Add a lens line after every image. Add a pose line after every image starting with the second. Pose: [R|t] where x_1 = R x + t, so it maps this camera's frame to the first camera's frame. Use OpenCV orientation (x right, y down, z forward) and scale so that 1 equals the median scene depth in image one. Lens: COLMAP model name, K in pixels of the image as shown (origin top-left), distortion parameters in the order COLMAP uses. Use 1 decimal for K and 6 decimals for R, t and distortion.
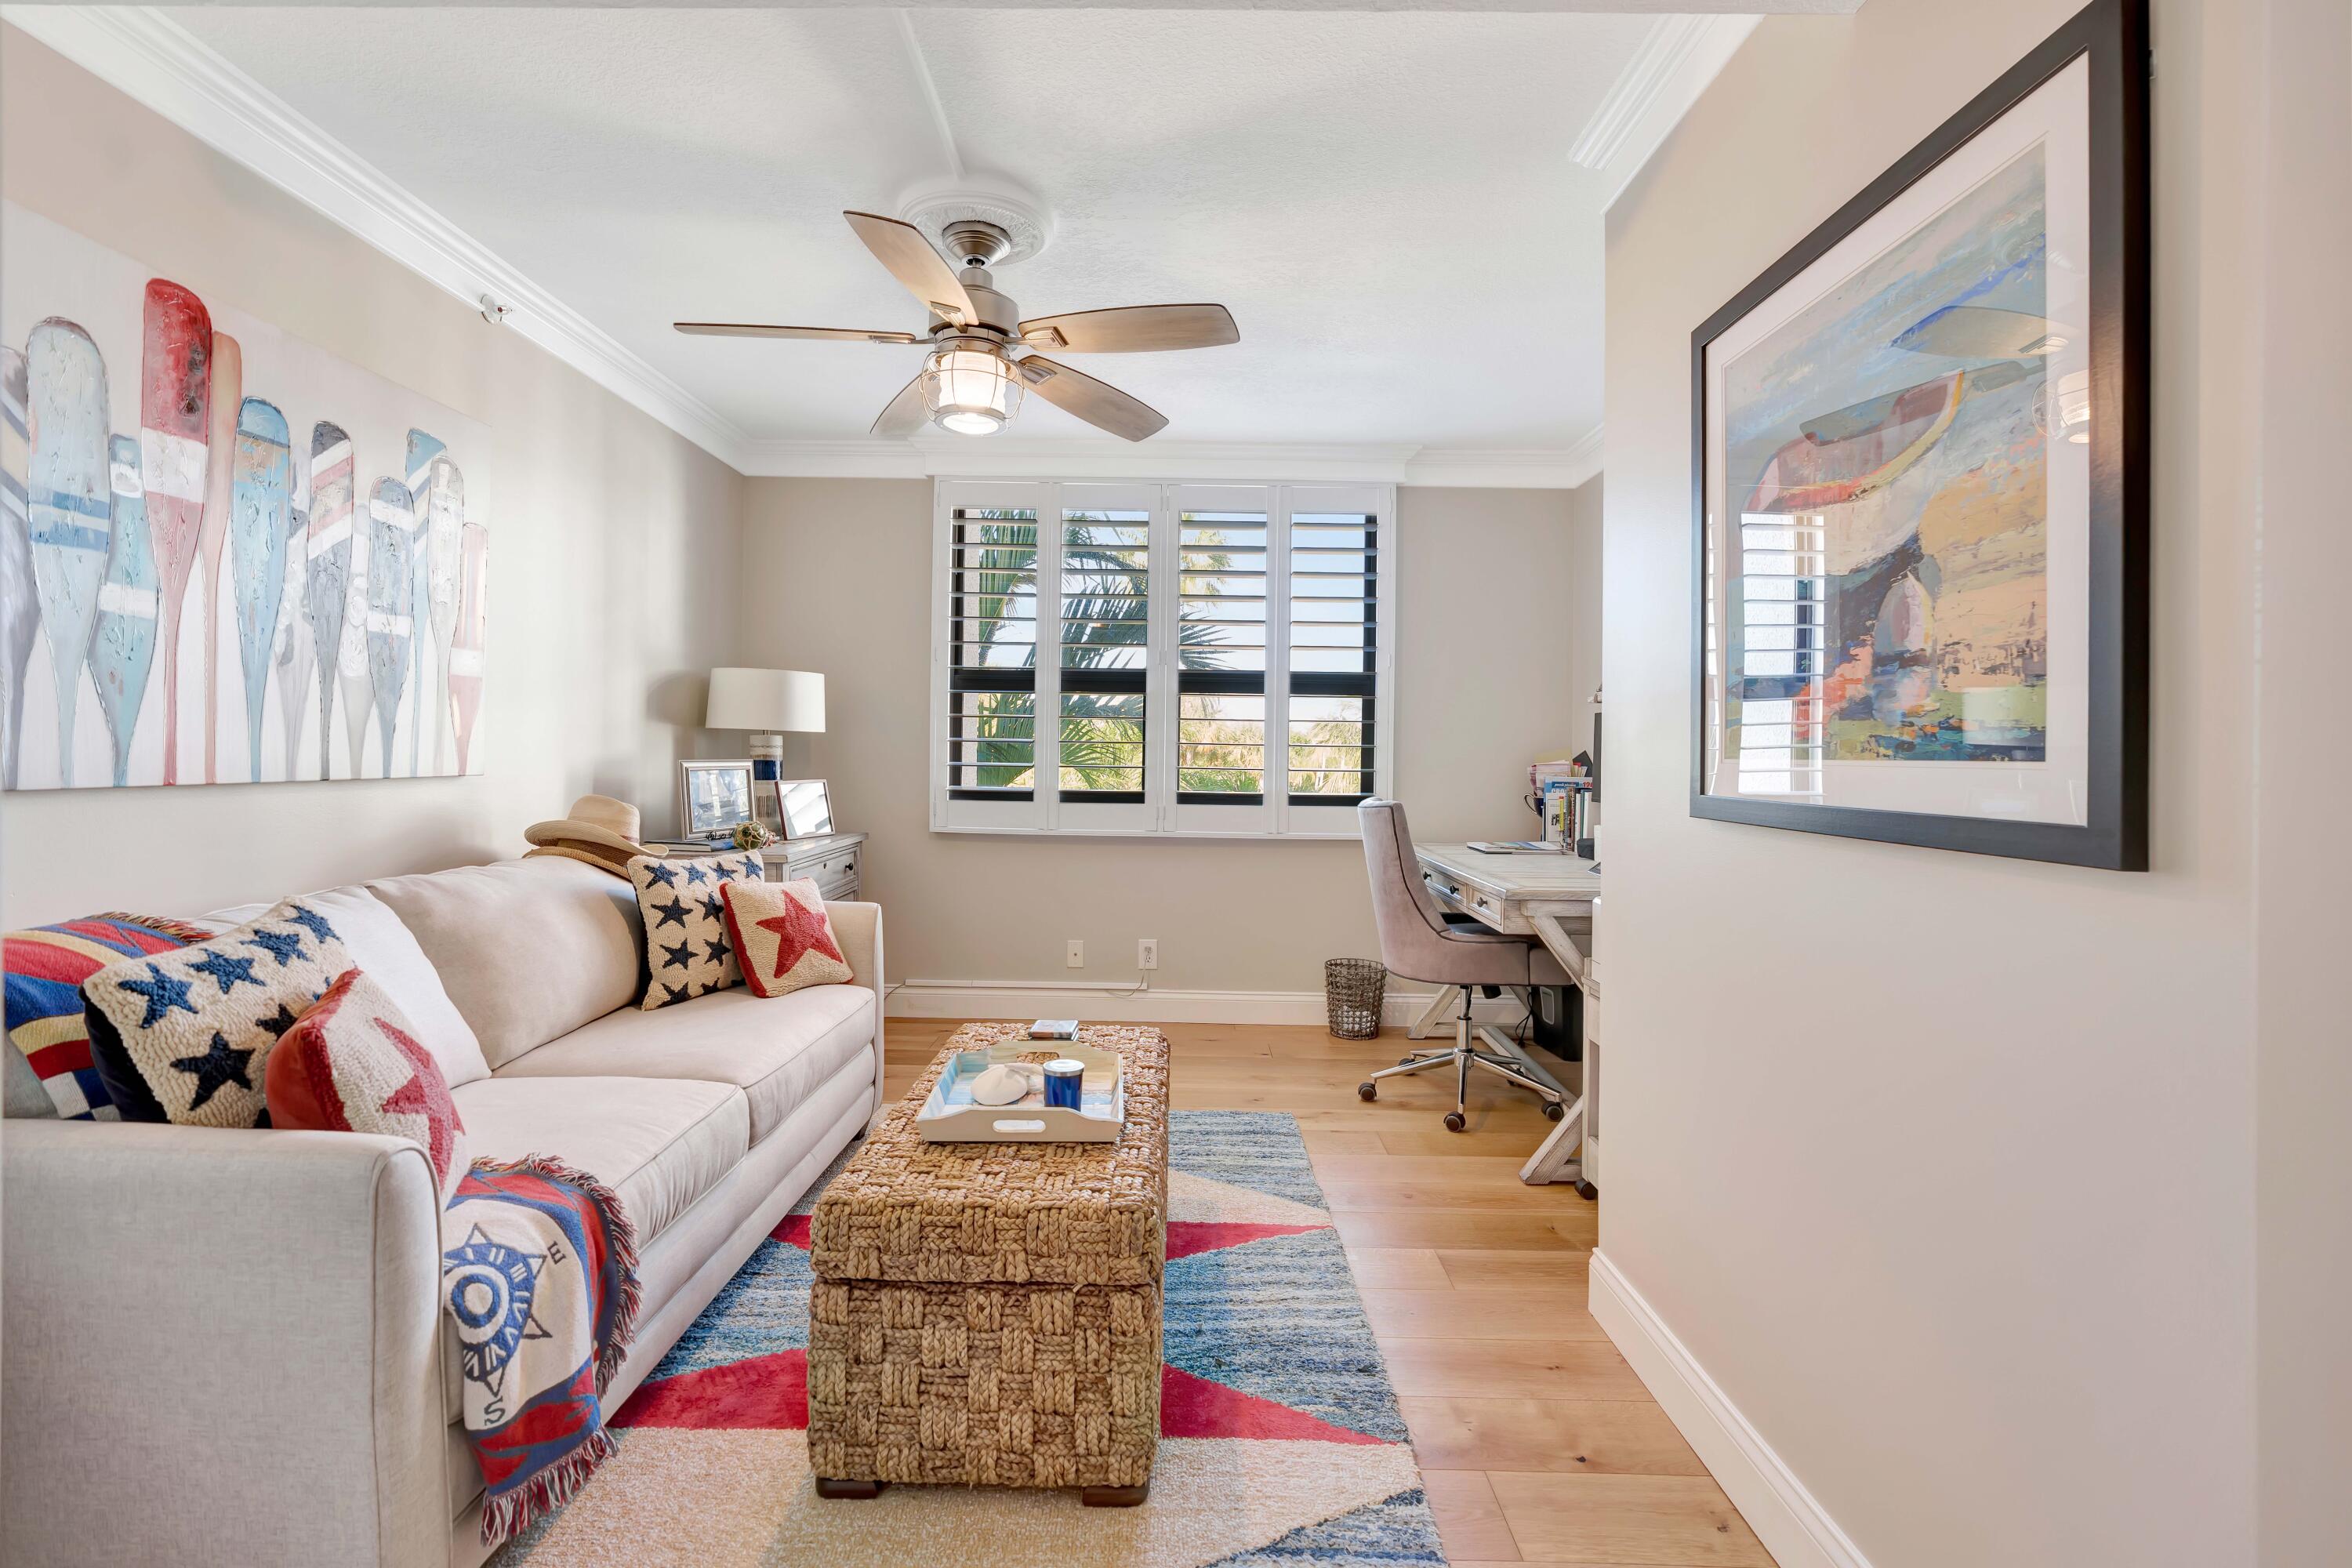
lens RADIAL K [[1048.7, 0, 1180.4], [0, 1048.7, 773.3], [0, 0, 1]] dist [-0.004675, 0.000685]
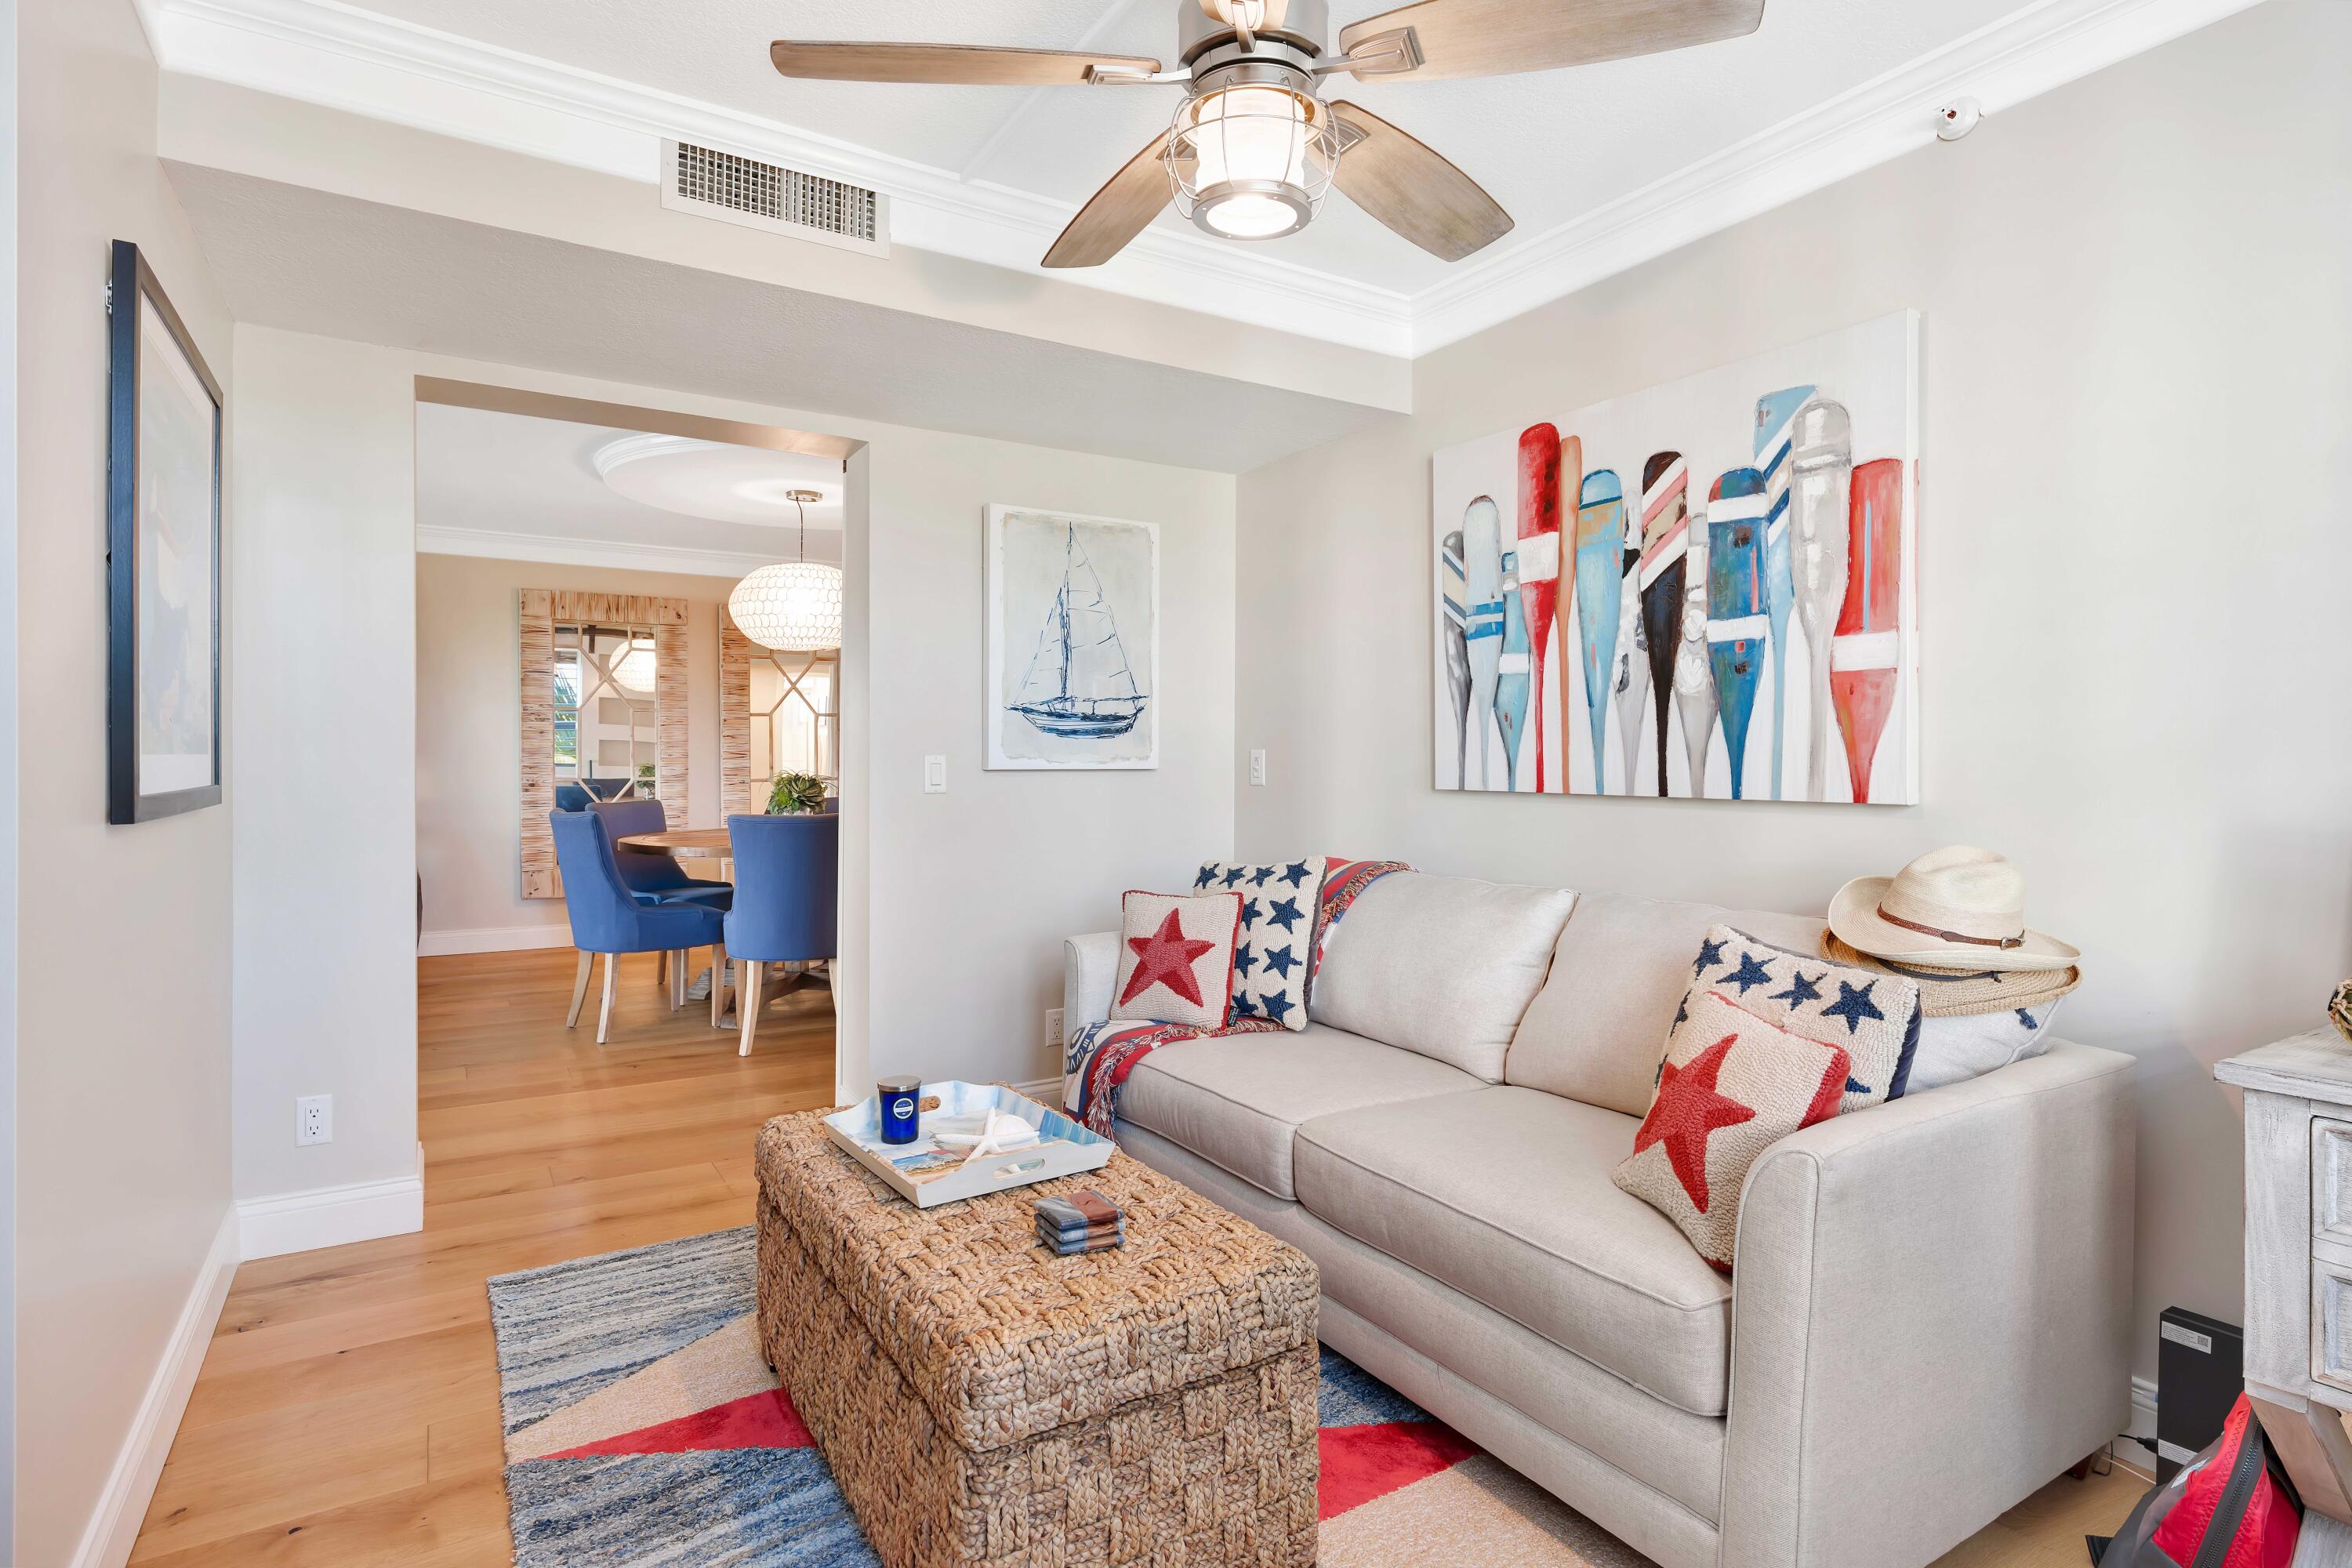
lens RADIAL K [[1178.9, 0, 1161.2], [0, 1178.9, 759.9], [0, 0, 1]] dist [-0.000388, 0.000068]
pose [[-0.848544, -0.009037, -0.529047, 0.253802], [-0.021263, 0.999629, 0.017027, -0.043661], [0.528697, 0.025697, -0.848422, 1.950949]]
